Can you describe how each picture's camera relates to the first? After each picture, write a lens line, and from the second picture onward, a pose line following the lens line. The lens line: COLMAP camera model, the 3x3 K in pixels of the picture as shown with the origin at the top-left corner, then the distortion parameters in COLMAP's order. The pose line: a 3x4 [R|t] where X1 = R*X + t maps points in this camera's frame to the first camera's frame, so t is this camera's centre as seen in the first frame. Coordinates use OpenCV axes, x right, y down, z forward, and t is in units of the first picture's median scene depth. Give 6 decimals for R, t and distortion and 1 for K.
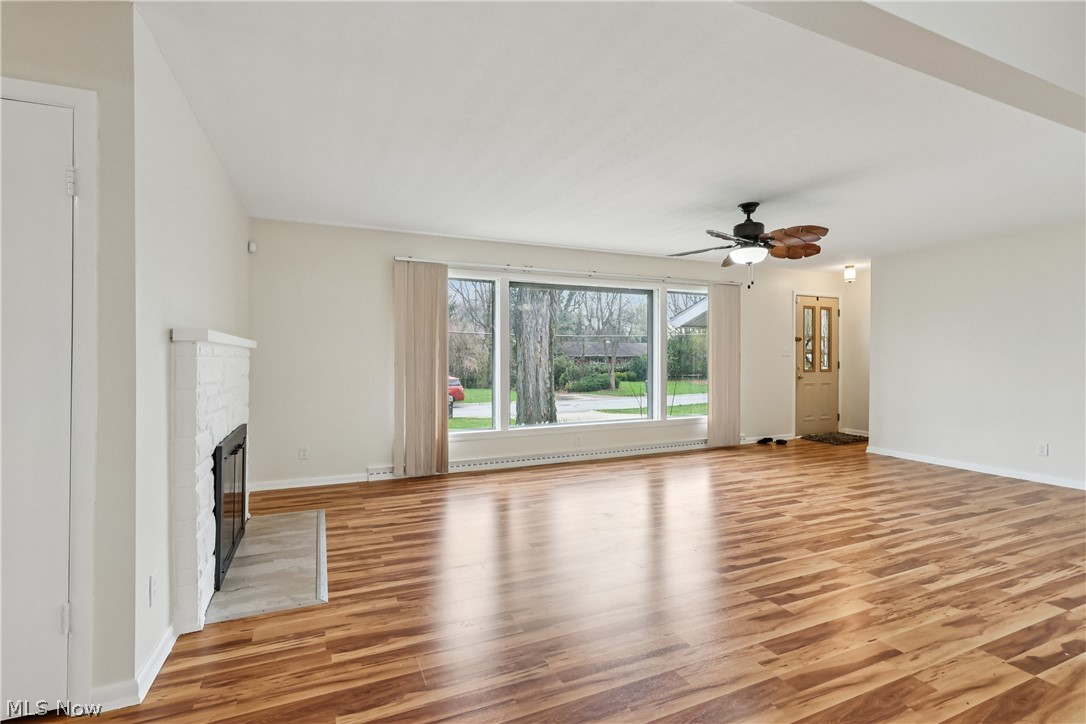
lens RADIAL K [[507.8, 0, 543.0], [0, 507.8, 362.0], [0, 0, 1]] dist [-0.000512, -0.000277]
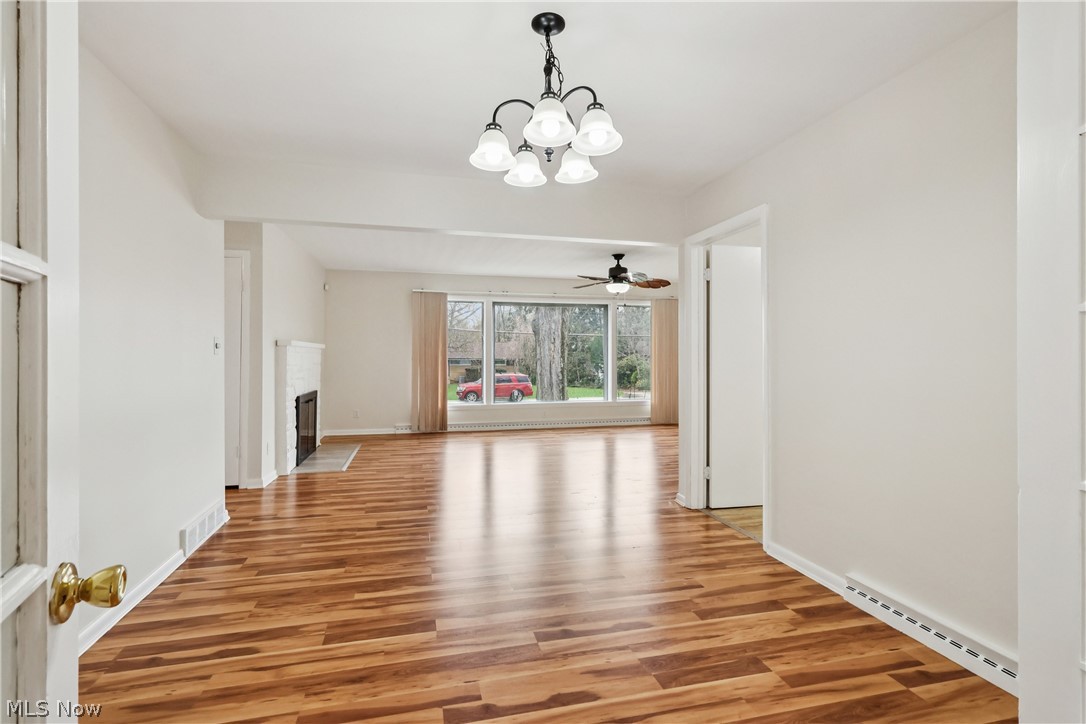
lens RADIAL K [[509.2, 0, 544.2], [0, 509.2, 359.2], [0, 0, 1]] dist [-0.000961, -0.000056]
pose [[0.985400, 0.002826, -0.170229, 0.357500], [-0.003526, 0.999987, -0.003806, 0.010186], [0.170216, 0.004351, 0.985397, -0.445486]]
